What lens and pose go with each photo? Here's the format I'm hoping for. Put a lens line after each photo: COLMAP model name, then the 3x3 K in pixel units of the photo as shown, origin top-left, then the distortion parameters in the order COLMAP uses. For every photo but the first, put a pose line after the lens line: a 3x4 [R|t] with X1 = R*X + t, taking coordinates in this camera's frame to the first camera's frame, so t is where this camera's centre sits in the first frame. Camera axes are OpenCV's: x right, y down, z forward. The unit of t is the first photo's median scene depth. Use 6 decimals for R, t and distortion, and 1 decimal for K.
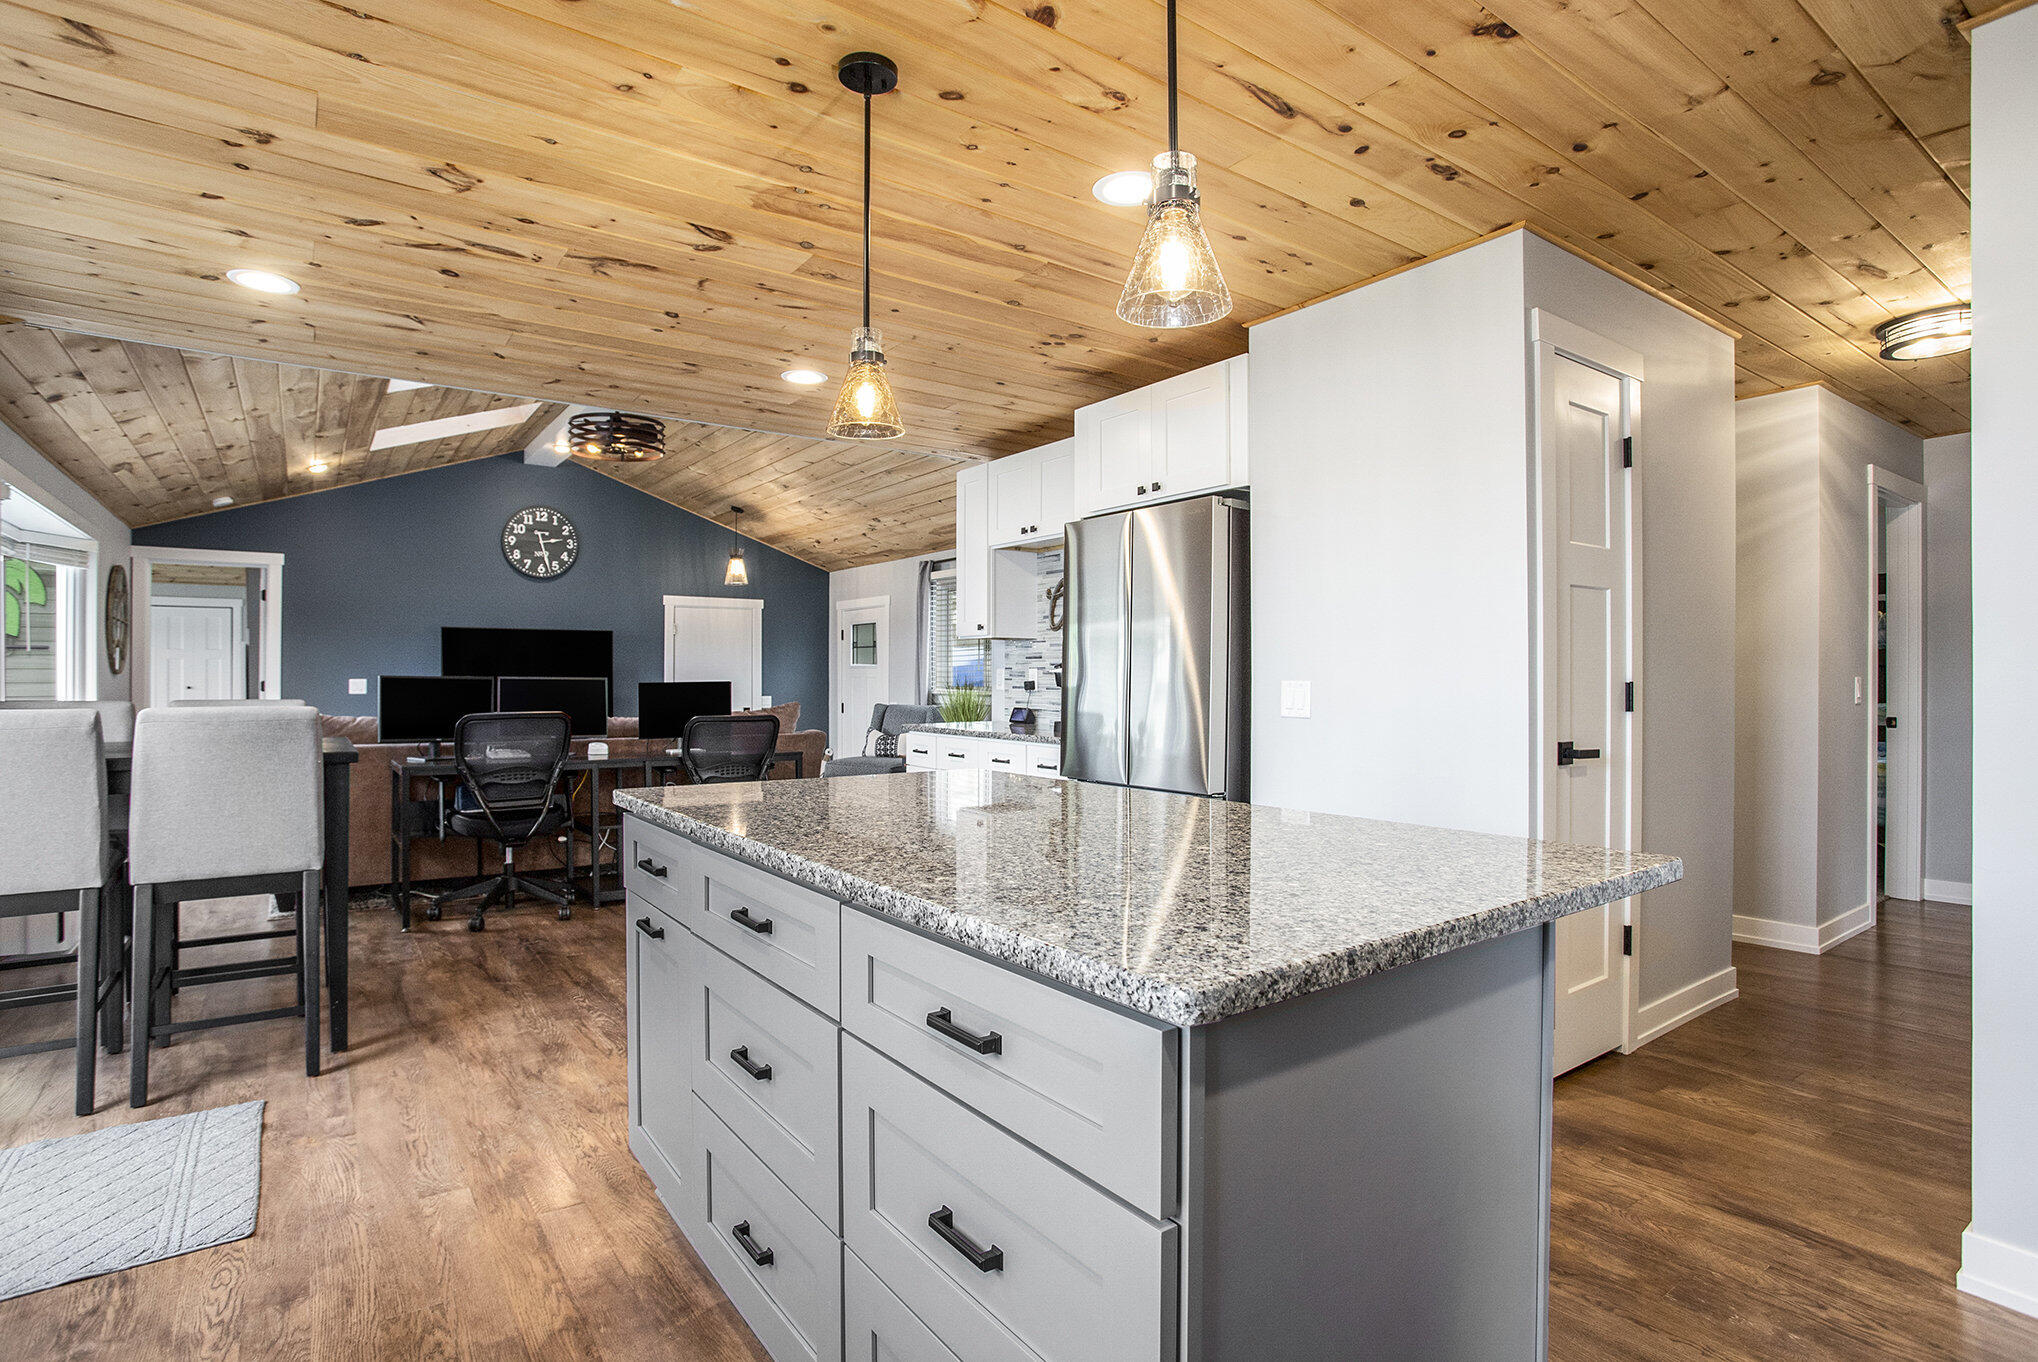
lens RADIAL K [[1008.0, 0, 1019.0], [0, 1008.0, 681.0], [0, 0, 1]] dist [-0.060810, 0.000221]
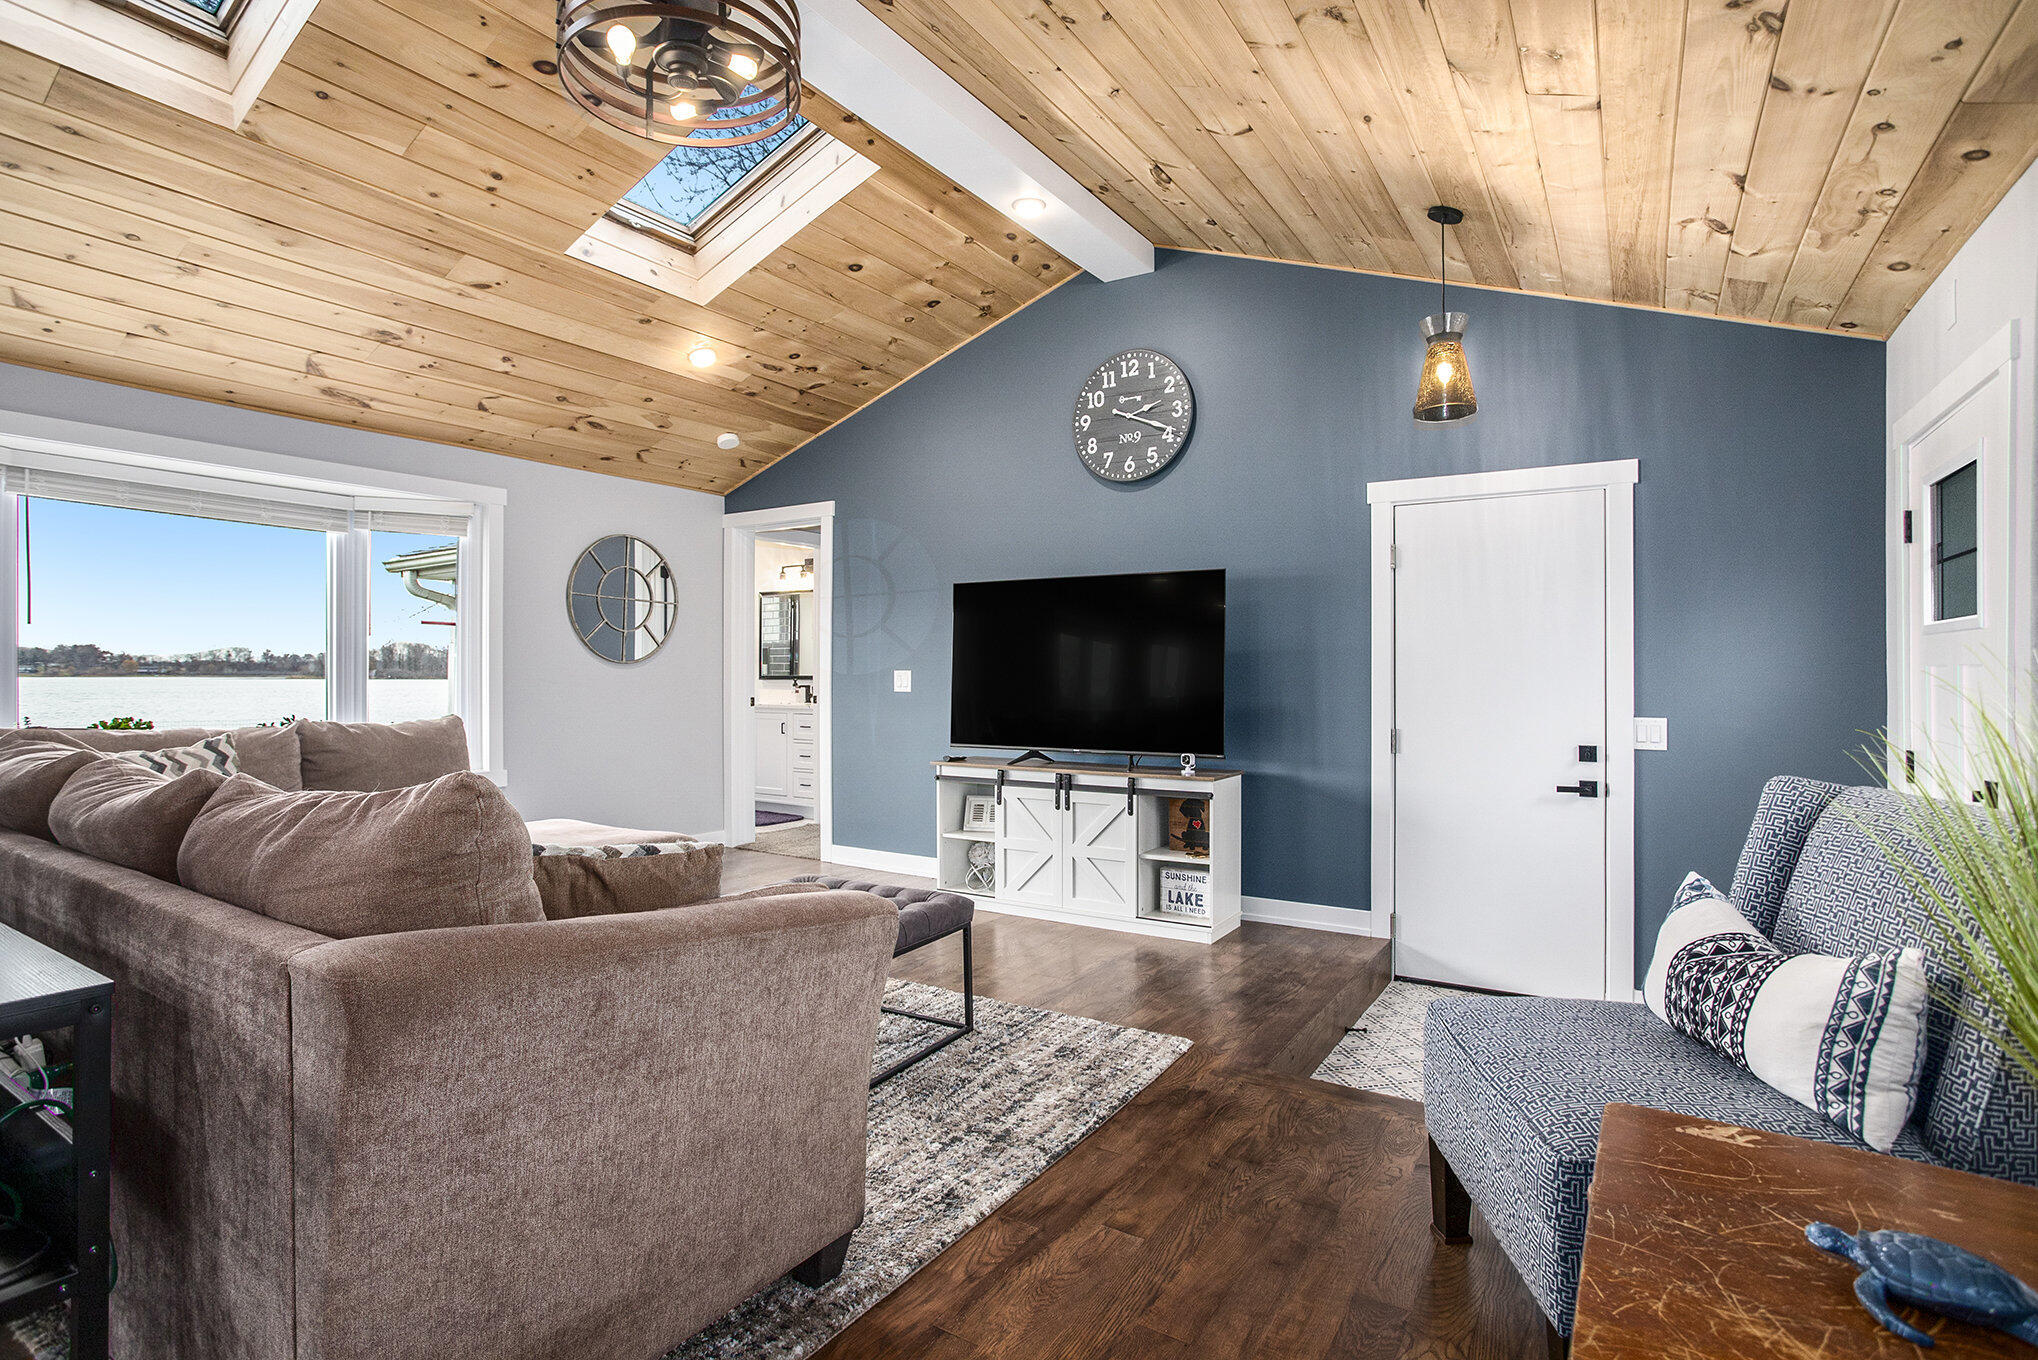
lens RADIAL K [[1008.0, 0, 1019.0], [0, 1008.0, 680.0], [0, 0, 1]] dist [-0.060810, 0.000221]
pose [[0.369462, 0.001325, -0.929245, 0.004152], [0.001353, 0.999997, 0.001964, 0.002903], [0.929245, -0.001983, 0.369460, 0.744037]]
